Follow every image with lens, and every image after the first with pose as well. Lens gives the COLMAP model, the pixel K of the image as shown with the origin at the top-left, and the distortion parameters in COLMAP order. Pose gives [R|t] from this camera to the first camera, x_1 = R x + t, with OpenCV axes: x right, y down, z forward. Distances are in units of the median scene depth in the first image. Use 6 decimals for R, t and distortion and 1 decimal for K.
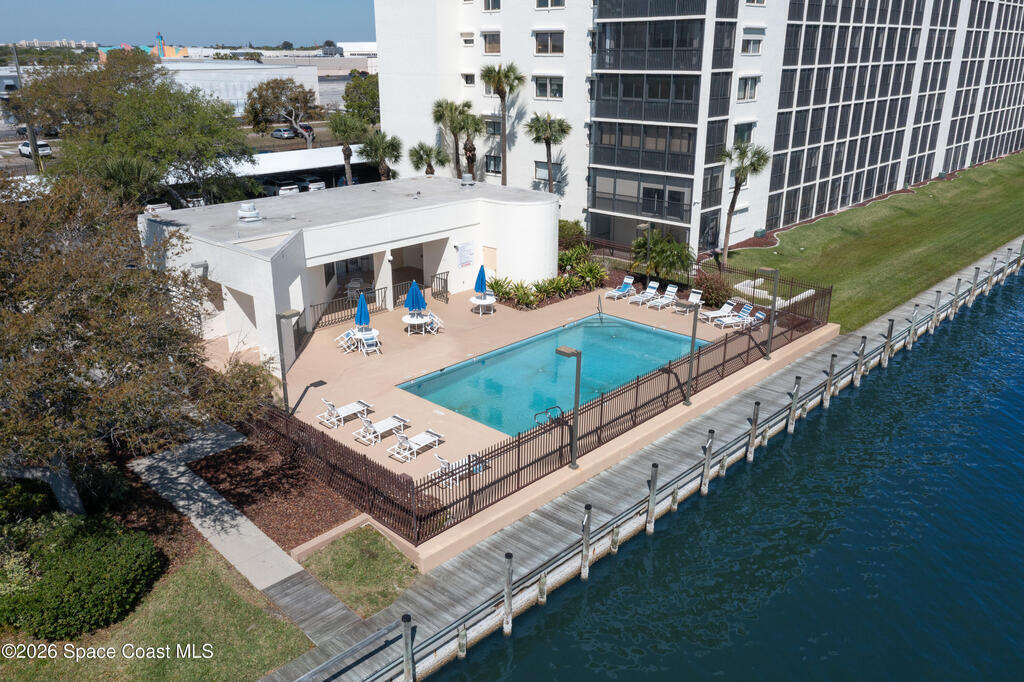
lens RADIAL K [[806.0, 0, 506.4], [0, 806.0, 340.4], [0, 0, 1]] dist [-0.035650, 0.103148]
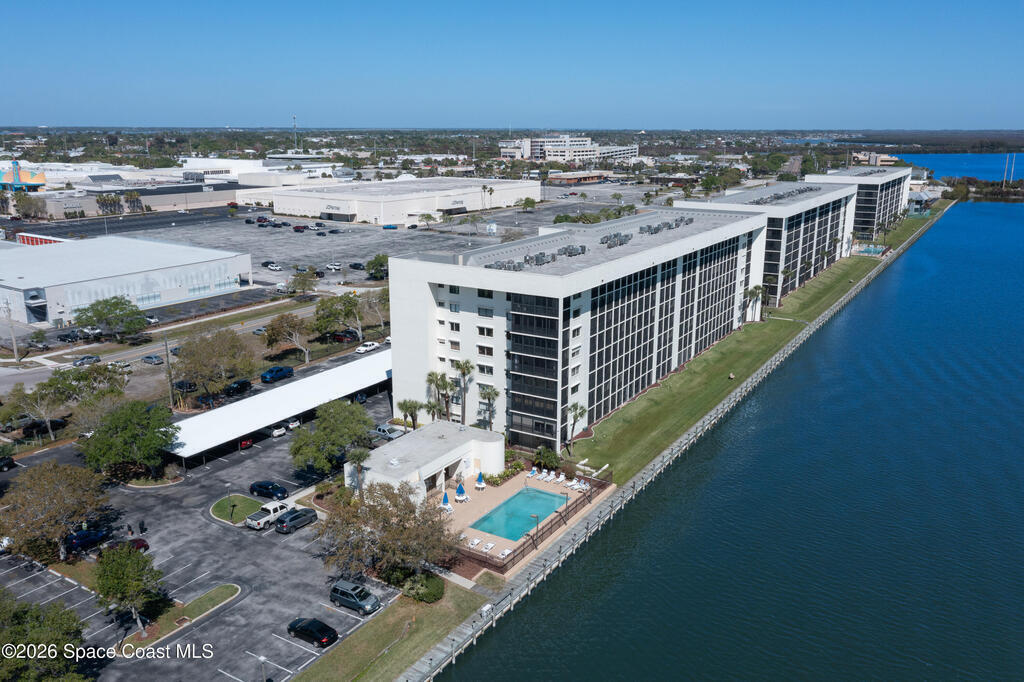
lens RADIAL K [[806.0, 0, 506.4], [0, 806.0, 340.4], [0, 0, 1]] dist [-0.035650, 0.103148]
pose [[0.978418, -0.046252, 0.201394, -0.383979], [0.064993, 0.994046, -0.087457, -0.240418], [-0.196150, 0.098658, 0.975598, -1.327013]]
